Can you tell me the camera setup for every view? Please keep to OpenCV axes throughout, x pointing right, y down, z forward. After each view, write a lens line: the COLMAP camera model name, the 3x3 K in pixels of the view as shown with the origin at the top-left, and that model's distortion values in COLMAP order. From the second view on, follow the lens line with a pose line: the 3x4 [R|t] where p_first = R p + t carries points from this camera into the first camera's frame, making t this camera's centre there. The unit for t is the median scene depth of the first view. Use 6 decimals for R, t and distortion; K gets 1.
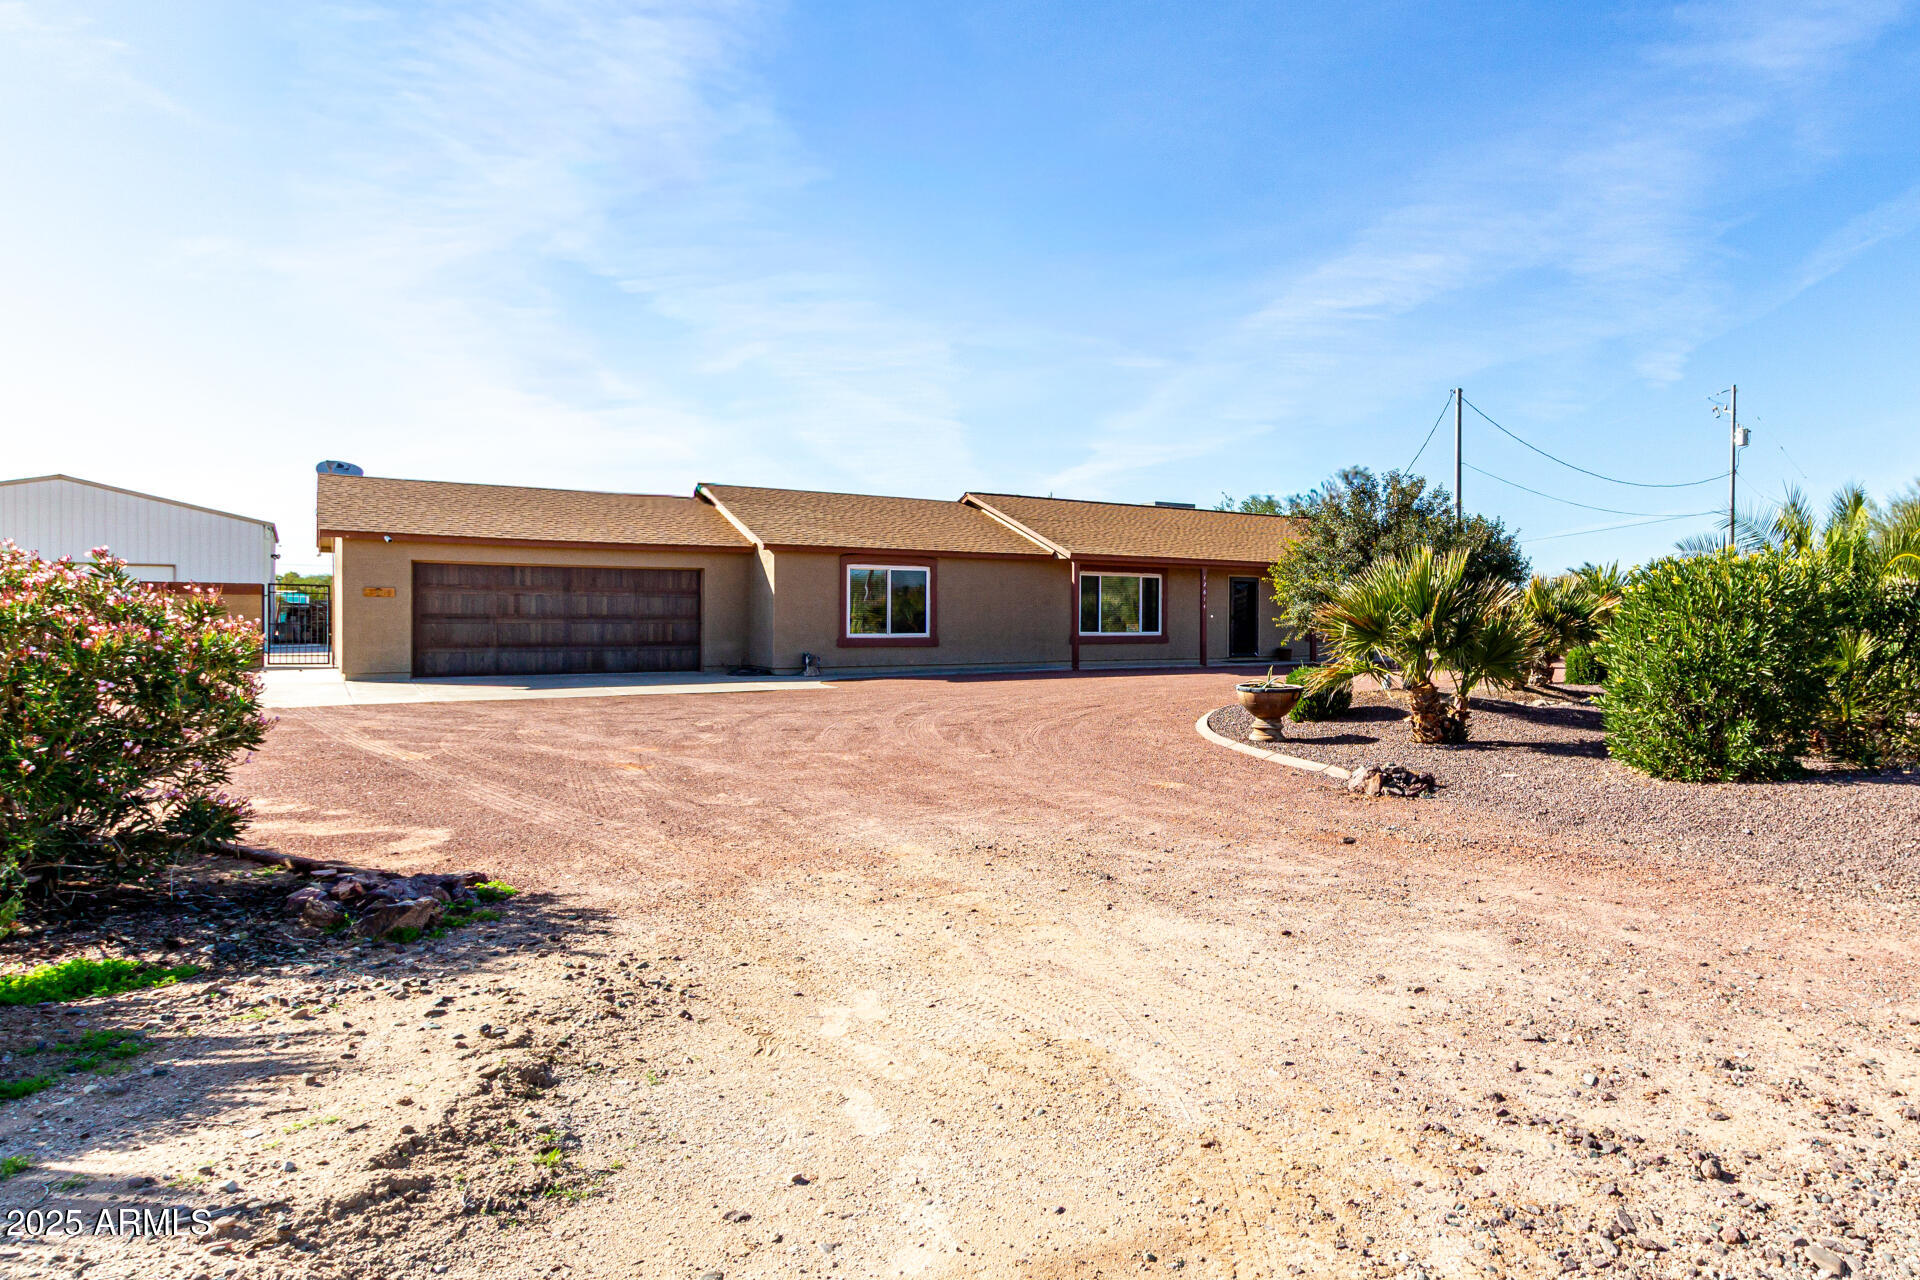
lens RADIAL K [[1135.9, 0, 1224.2], [0, 1135.9, 632.9], [0, 0, 1]] dist [0.016657, -0.006624]
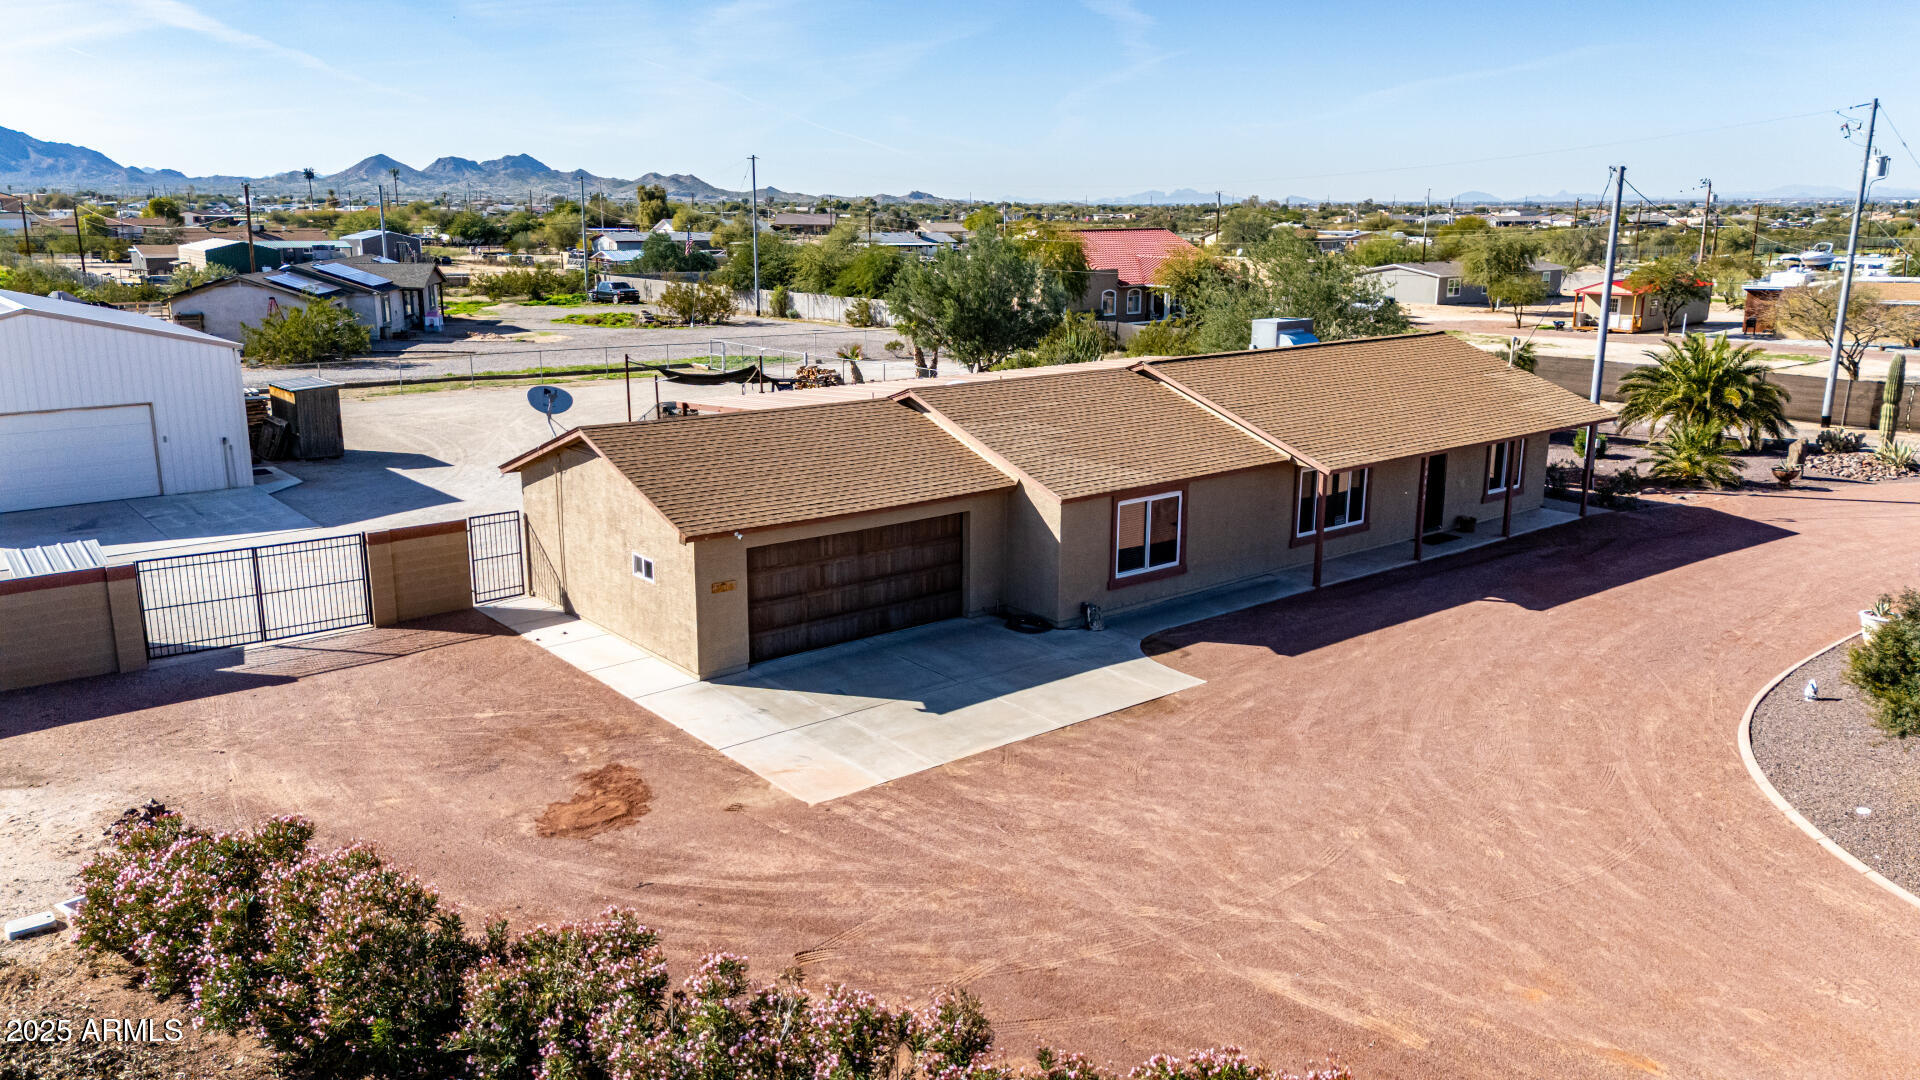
lens RADIAL K [[1412.6, 0, 969.5], [0, 1412.6, 511.9], [0, 0, 1]] dist [0.080382, -0.075449]
pose [[0.999682, -0.005718, 0.024561, -0.493916], [0.000698, 0.979861, 0.199681, -0.289307], [-0.025208, -0.199600, 0.979553, -0.123588]]
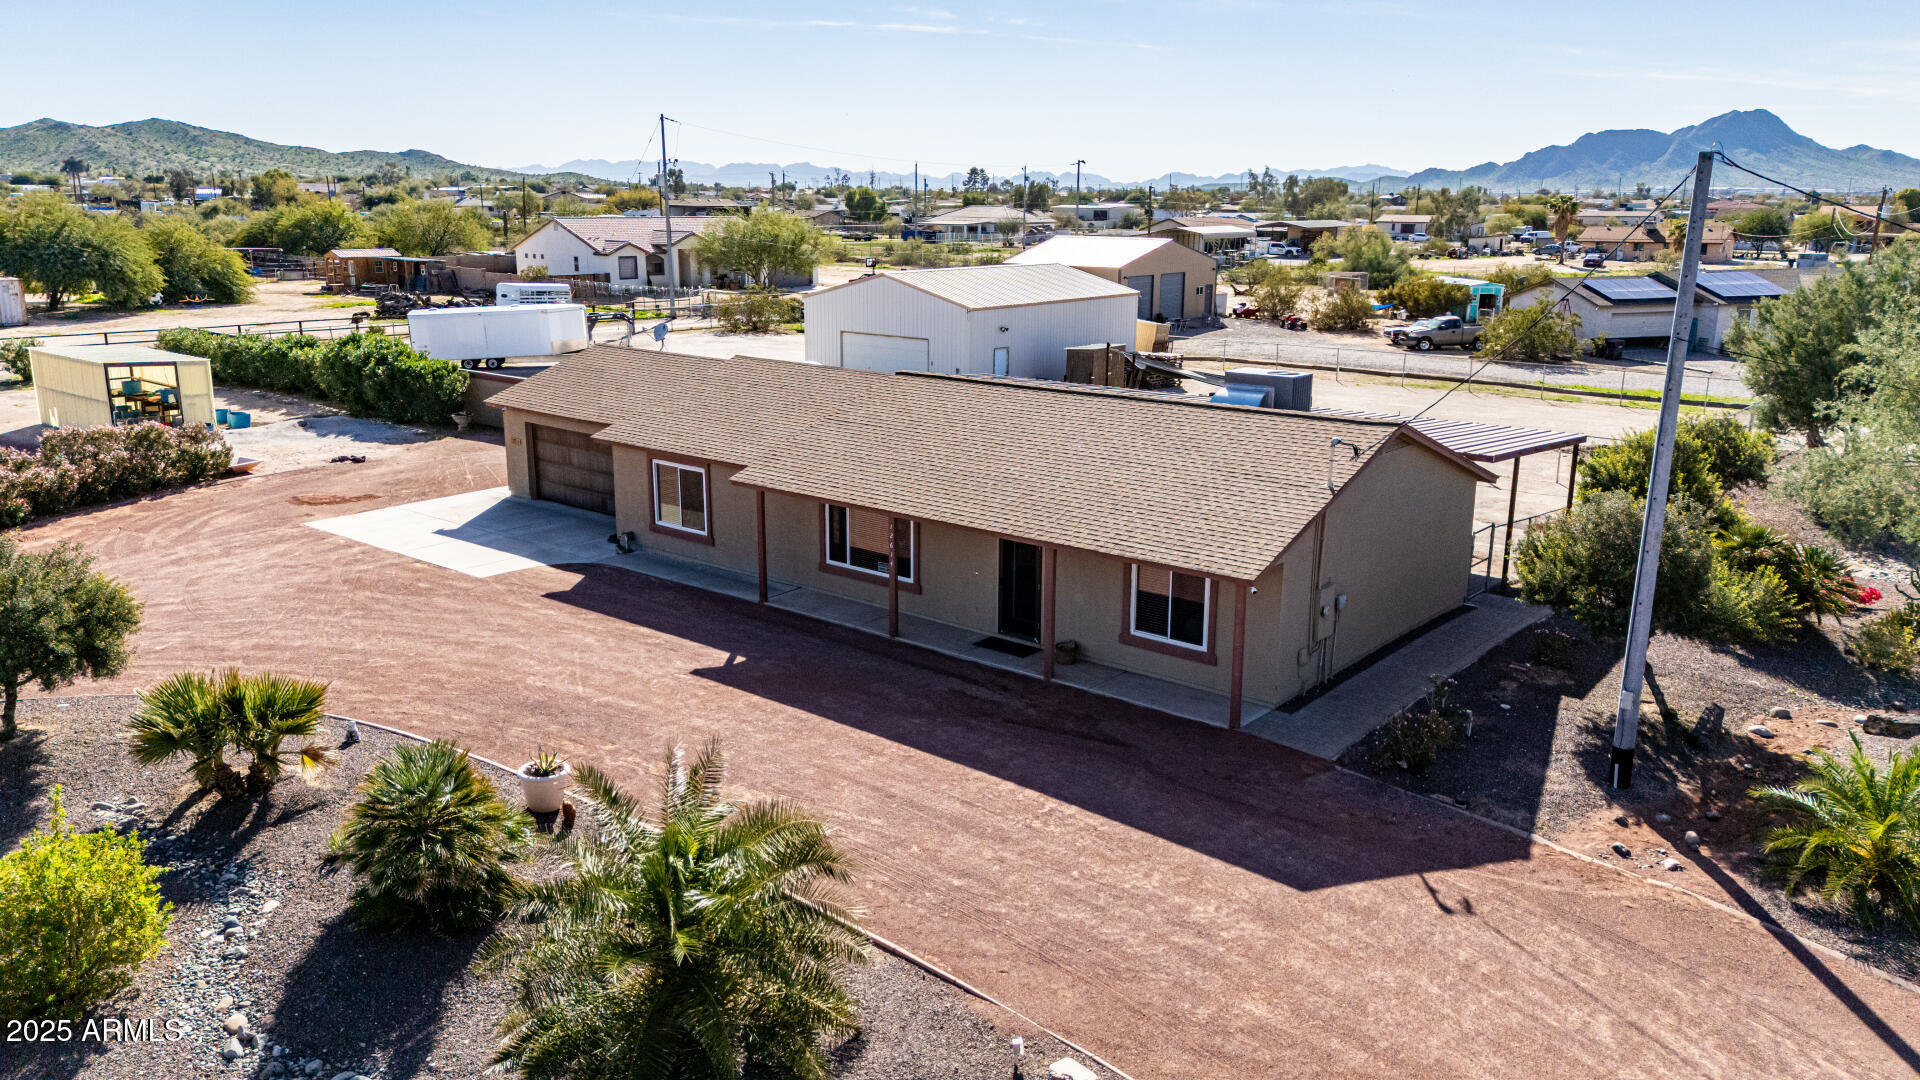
lens RADIAL K [[1412.6, 0, 952.2], [0, 1412.6, 524.7], [0, 0, 1]] dist [0.080382, -0.075449]
pose [[0.214516, 0.218635, -0.951936, 1.084788], [-0.019424, 0.975387, 0.219644, -0.314767], [0.976527, -0.028627, 0.213483, 1.017896]]
